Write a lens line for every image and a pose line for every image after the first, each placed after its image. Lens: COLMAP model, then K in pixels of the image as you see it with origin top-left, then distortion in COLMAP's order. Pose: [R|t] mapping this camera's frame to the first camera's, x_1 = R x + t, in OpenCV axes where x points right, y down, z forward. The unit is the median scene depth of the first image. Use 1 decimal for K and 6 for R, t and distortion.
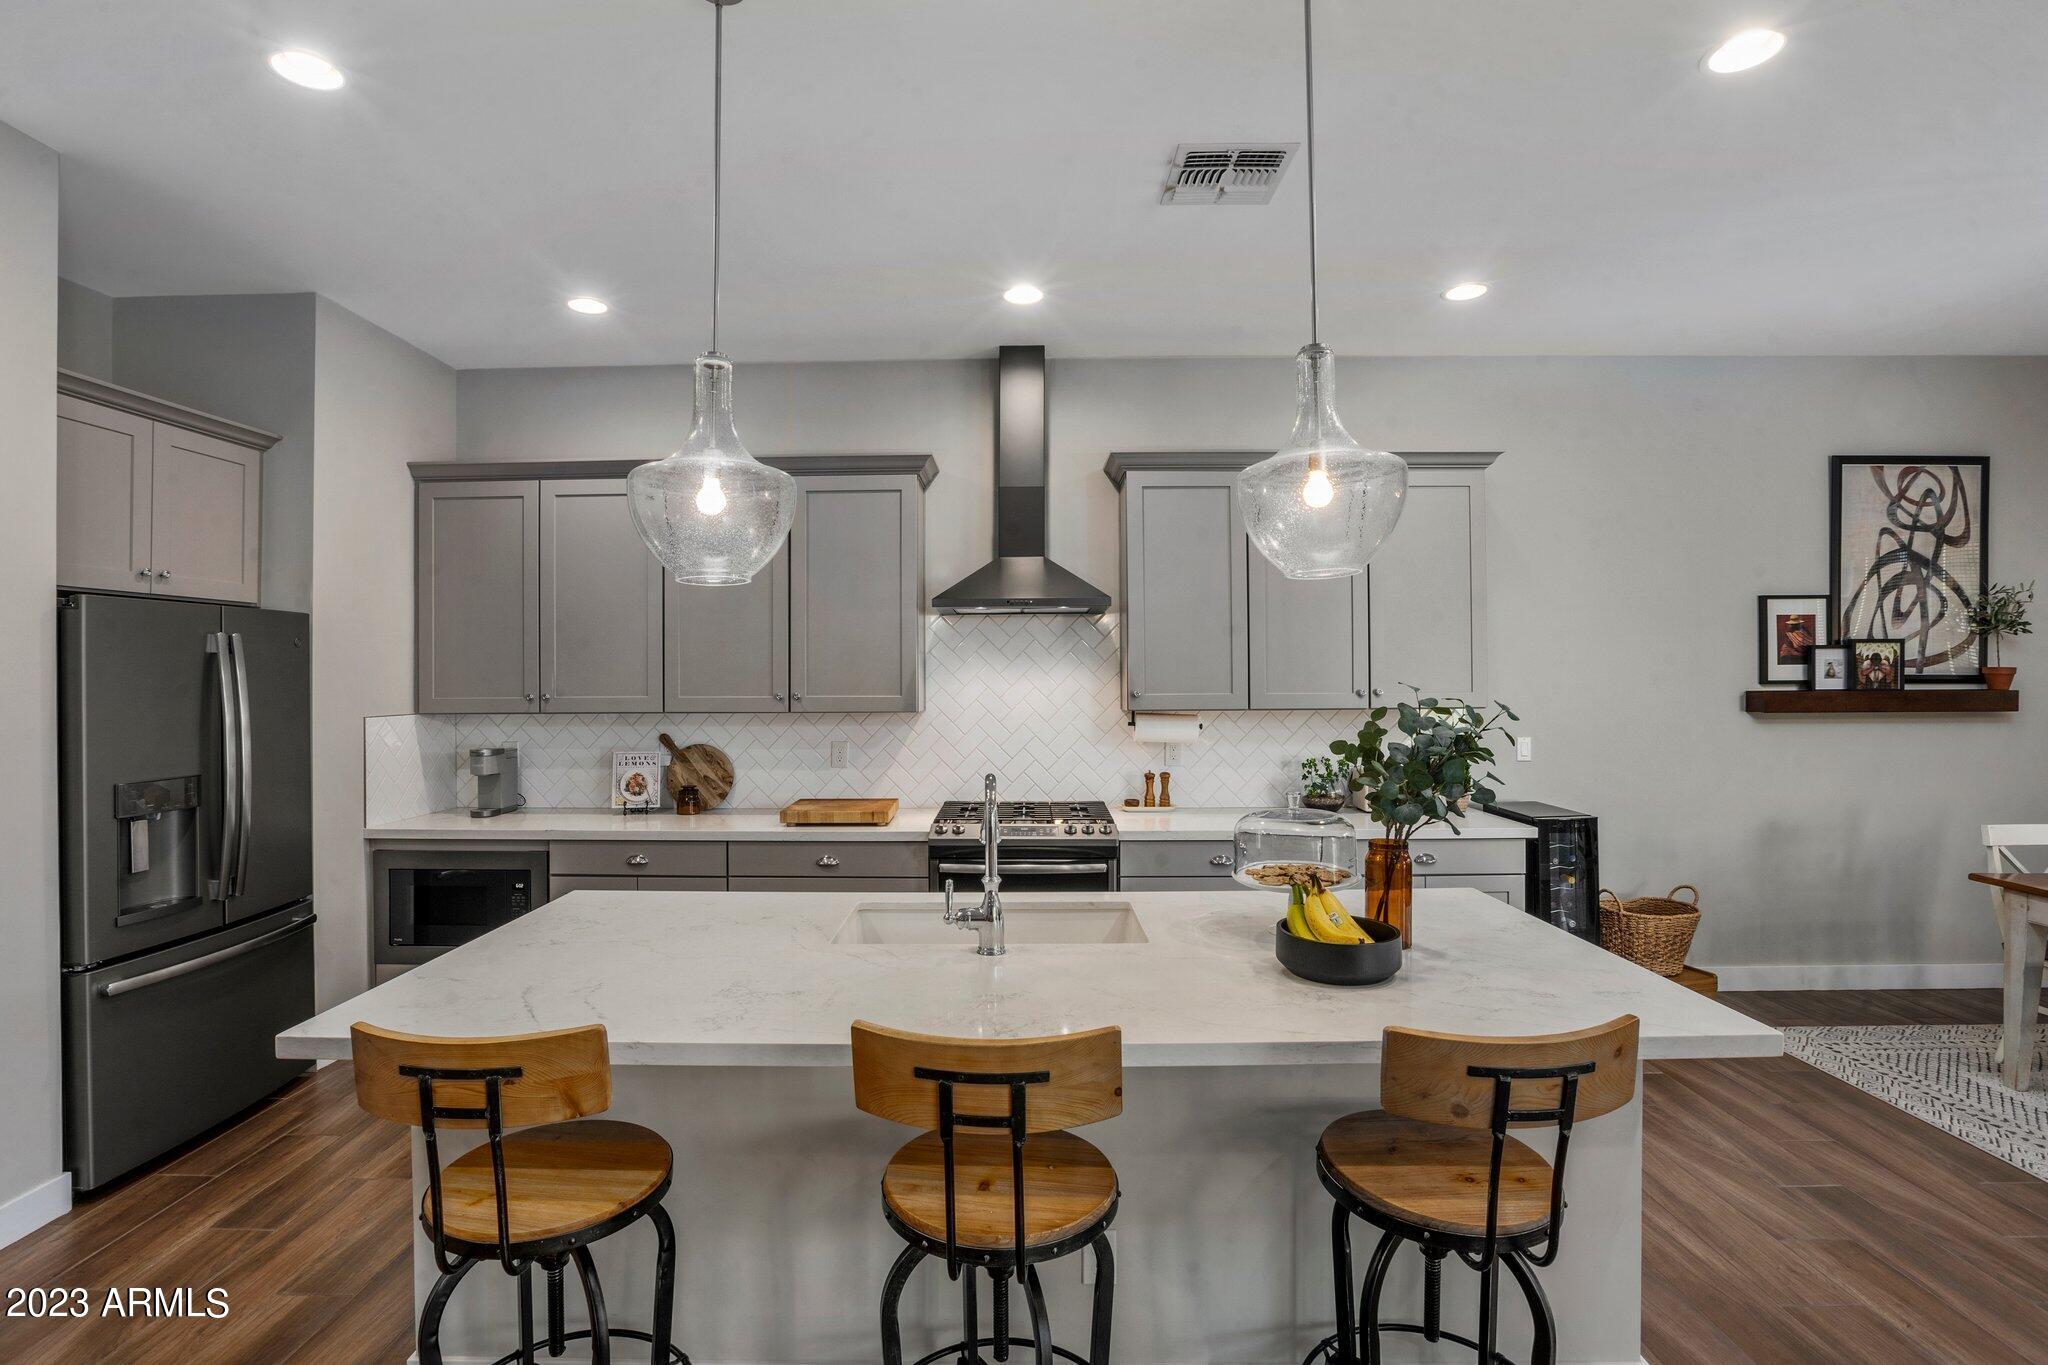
lens RADIAL K [[957.0, 0, 1024.1], [0, 957.0, 671.5], [0, 0, 1]] dist [-0.013163, 0.001076]
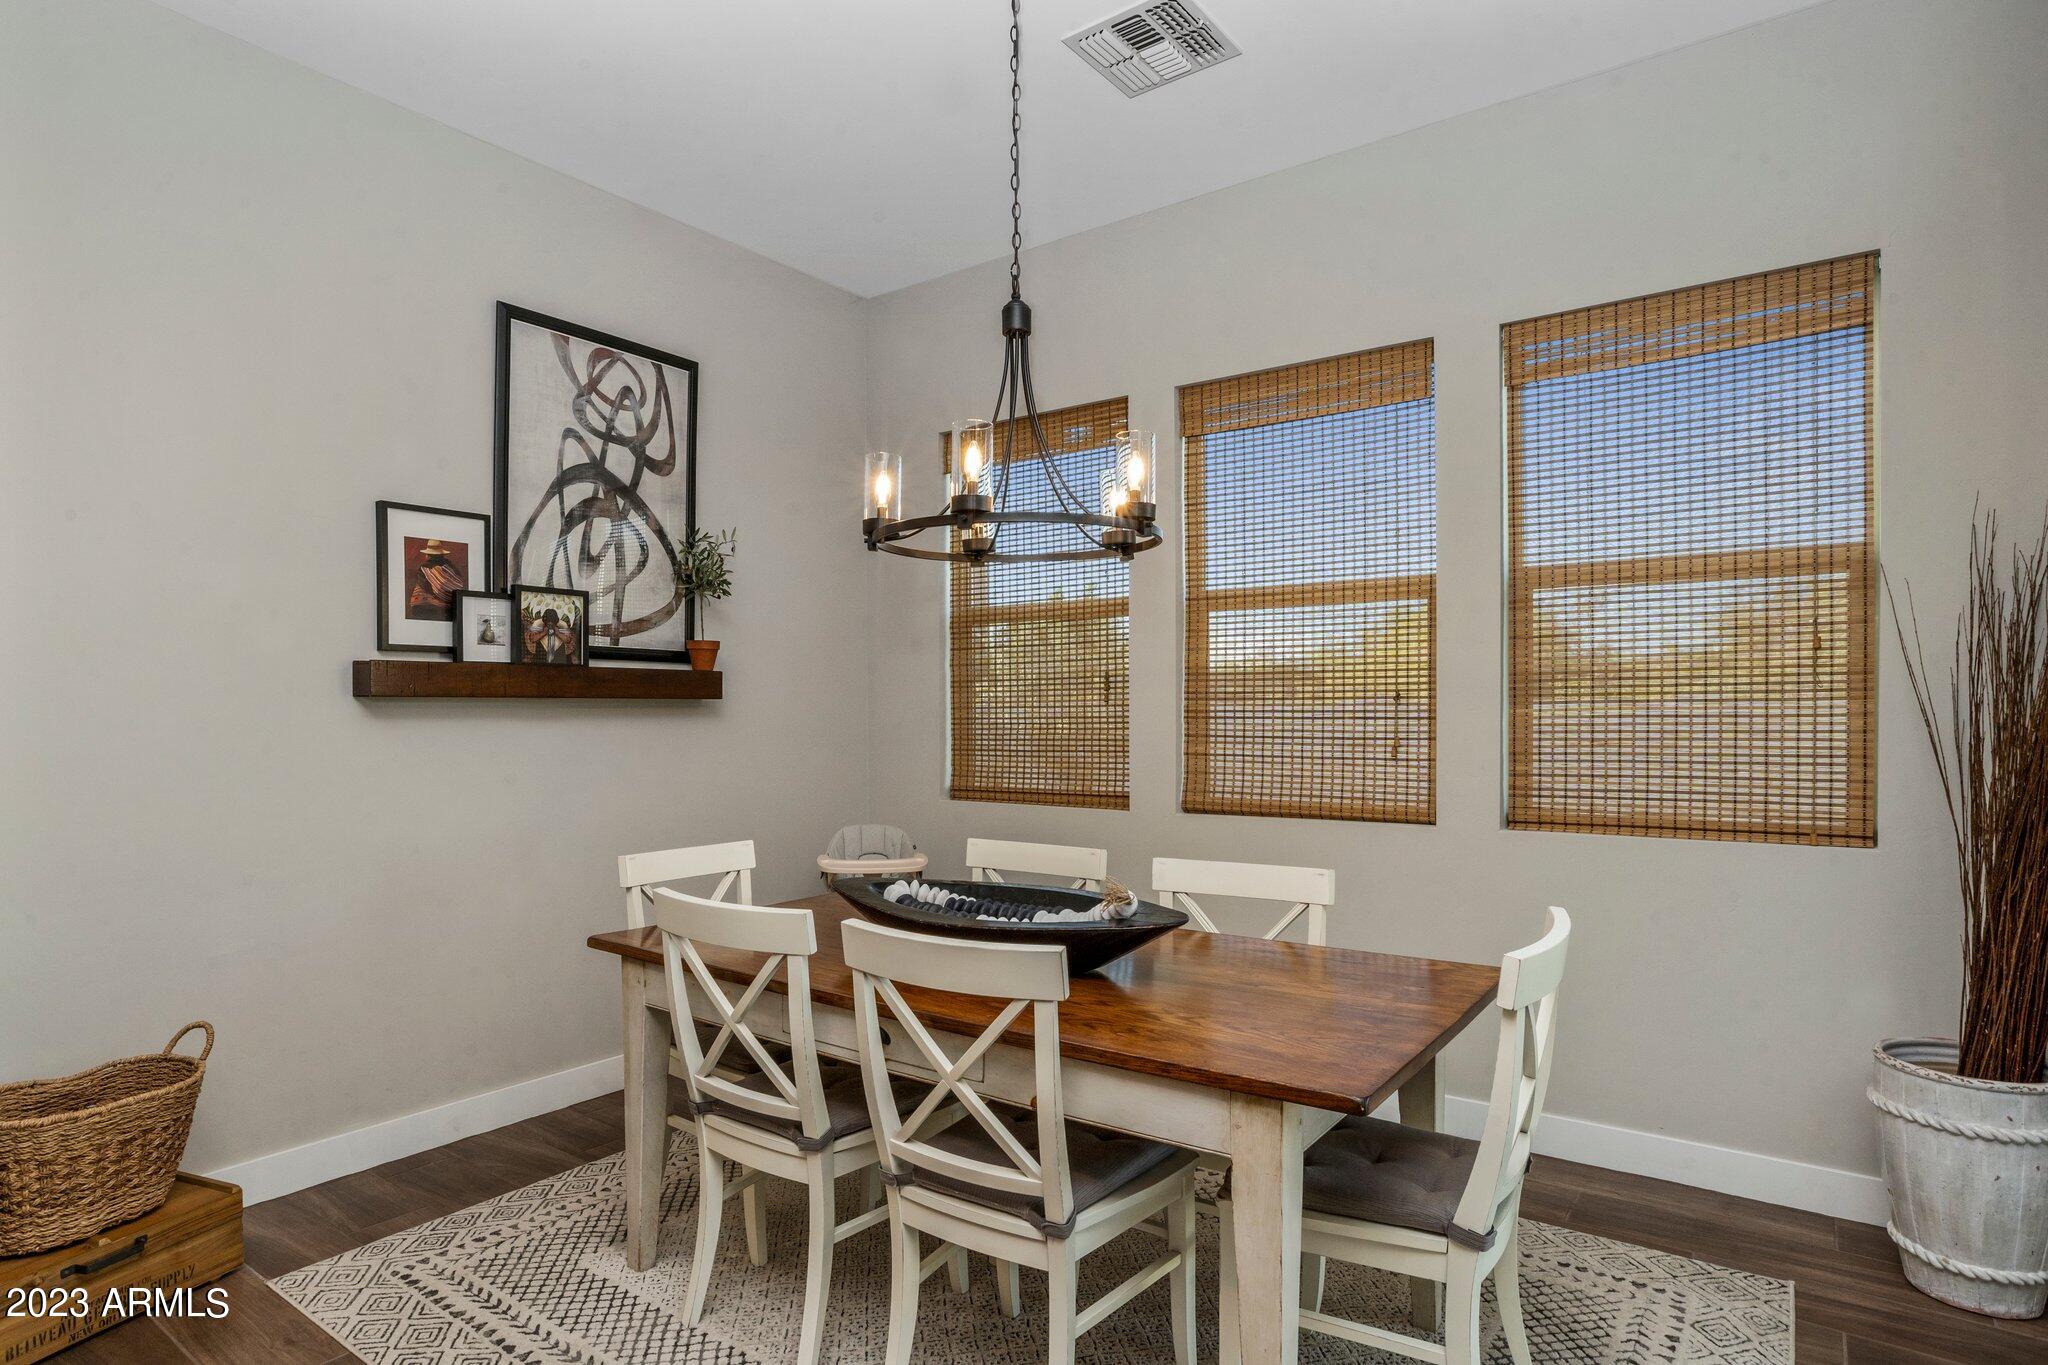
lens RADIAL K [[1122.7, 0, 1025.4], [0, 1122.7, 696.3], [0, 0, 1]] dist [-0.000840, -0.000631]
pose [[0.577692, 0.015838, 0.816101, 0.442943], [-0.006660, 0.999870, -0.014691, 0.050679], [-0.816228, 0.003052, 0.577722, 0.267135]]
